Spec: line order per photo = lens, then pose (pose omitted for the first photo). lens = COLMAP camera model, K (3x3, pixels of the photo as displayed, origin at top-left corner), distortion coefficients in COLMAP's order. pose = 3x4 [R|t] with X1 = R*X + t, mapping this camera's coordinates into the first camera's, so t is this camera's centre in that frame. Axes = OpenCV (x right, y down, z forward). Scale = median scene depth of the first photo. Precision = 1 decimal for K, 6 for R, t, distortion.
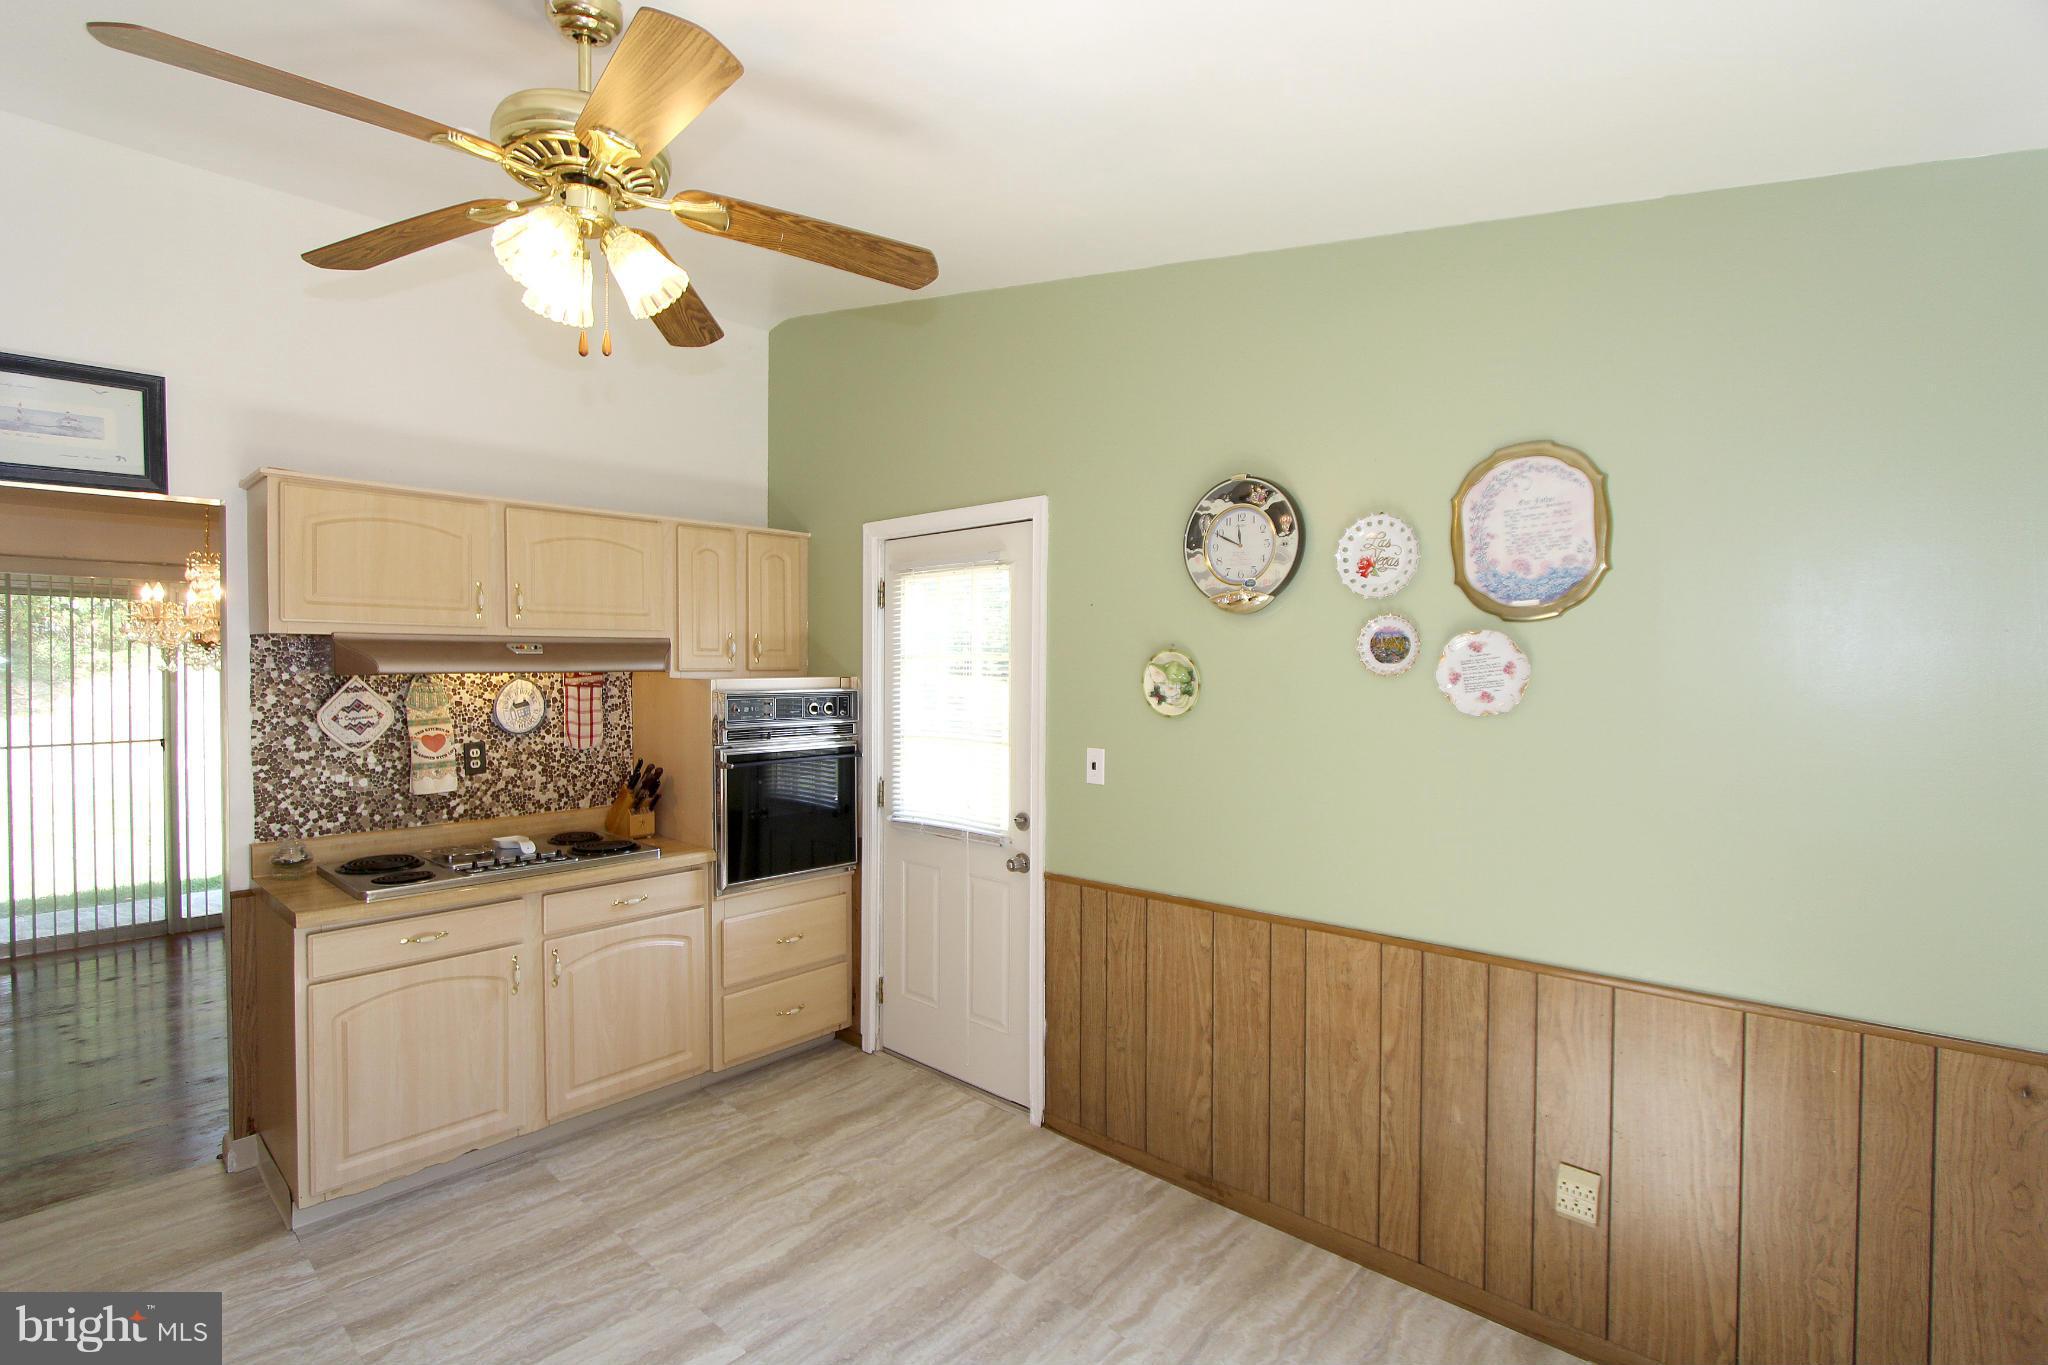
lens RADIAL K [[936.3, 0, 1015.2], [0, 936.3, 680.4], [0, 0, 1]] dist [-0.013218, 0.000594]
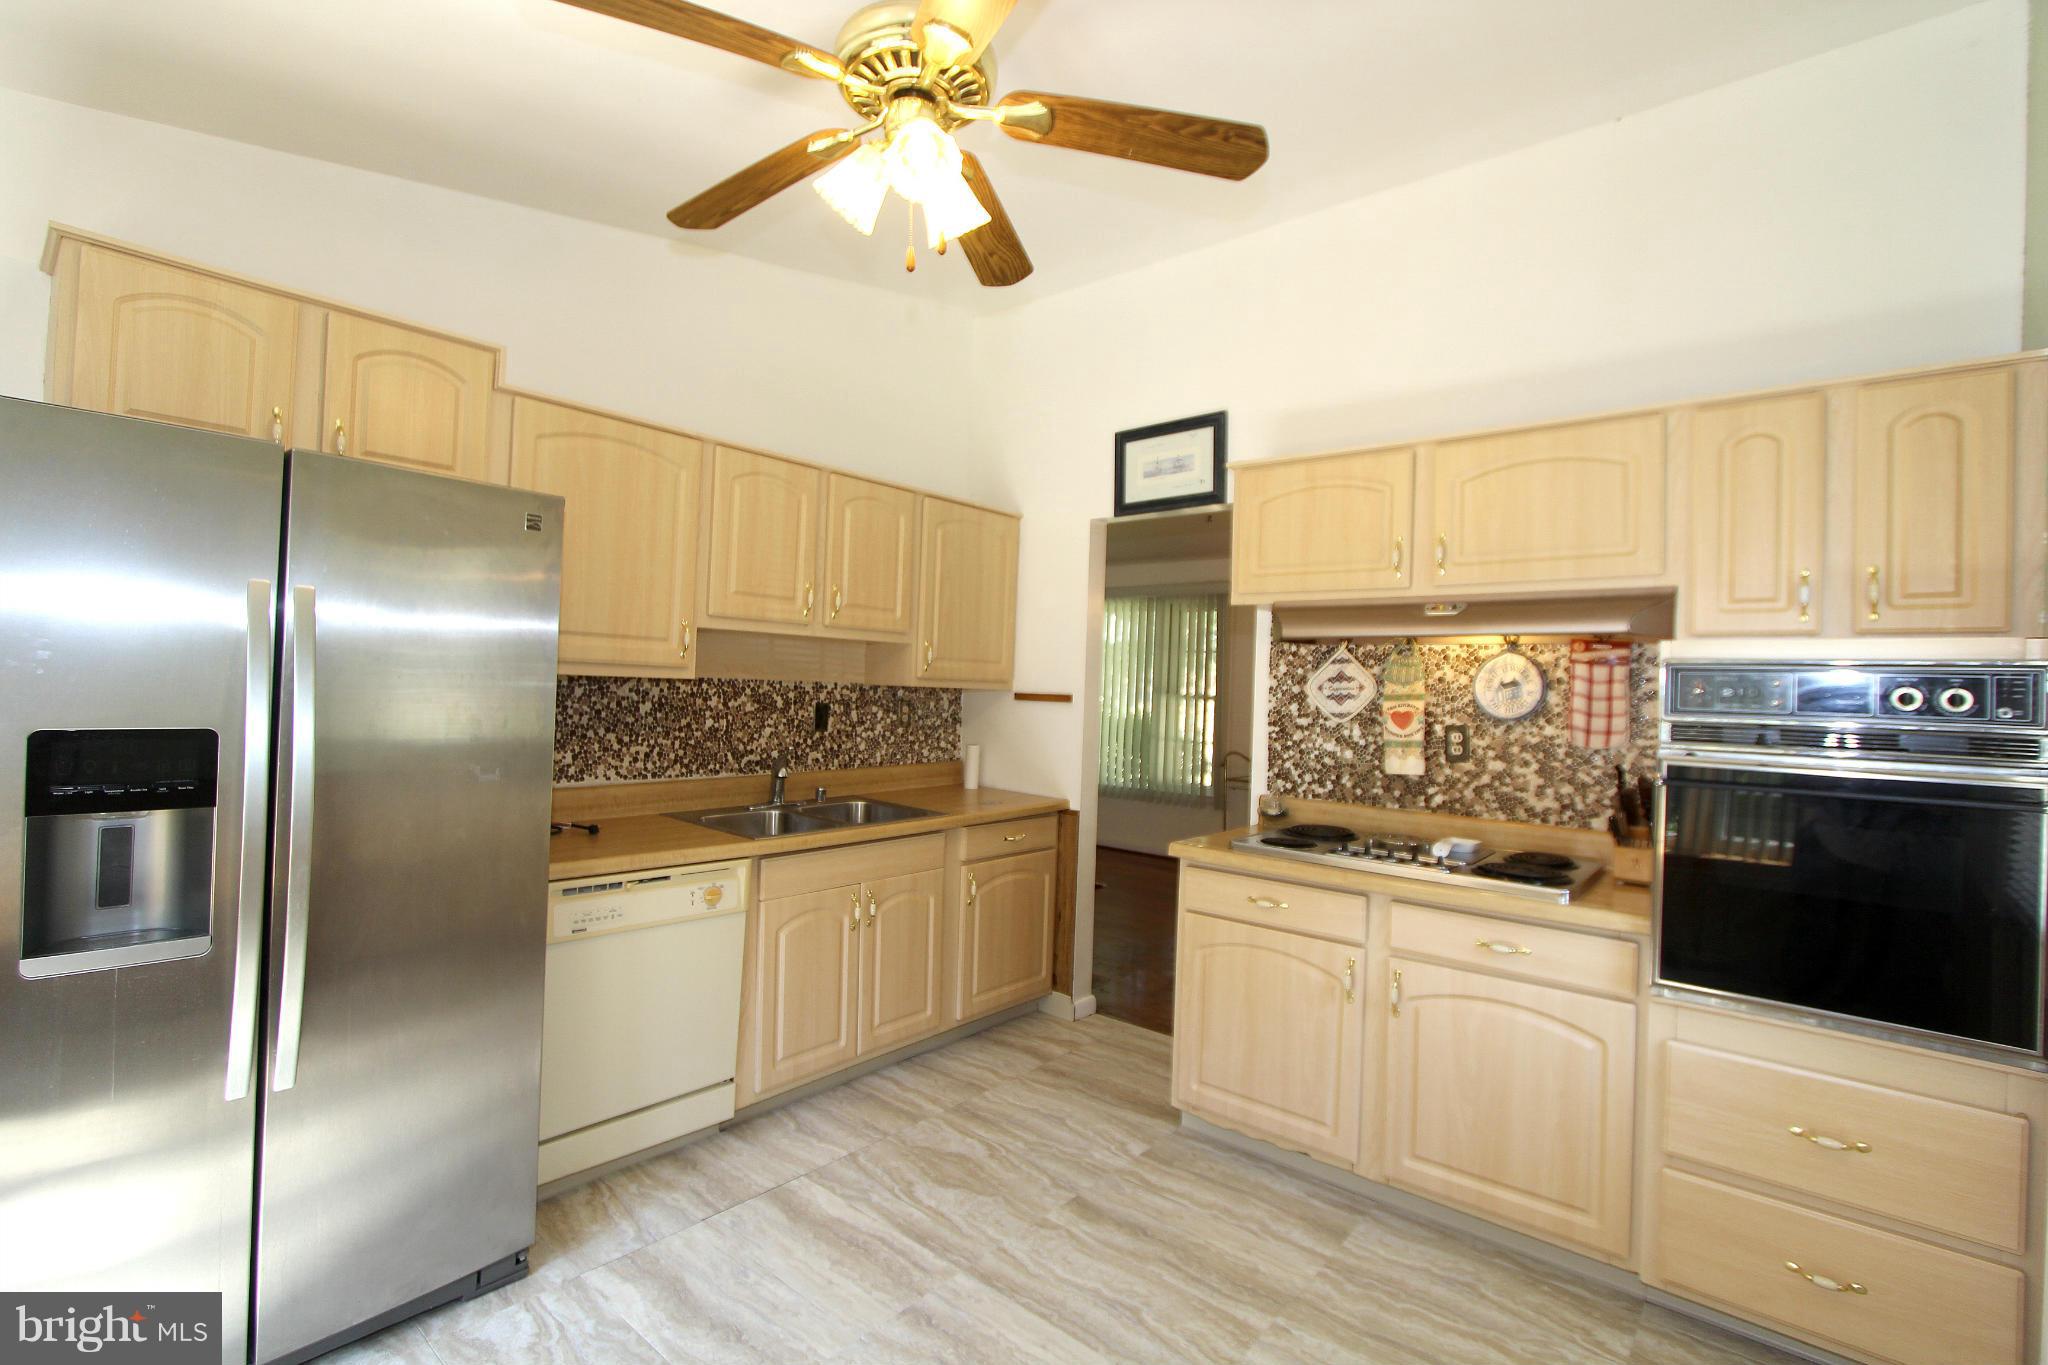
lens RADIAL K [[936.3, 0, 1016.8], [0, 936.3, 678.0], [0, 0, 1]] dist [-0.013218, 0.000594]
pose [[0.036845, -0.006642, -0.999299, 0.306234], [-0.047472, 0.998837, -0.008389, 0.054492], [0.998193, 0.047748, 0.036487, 0.616183]]
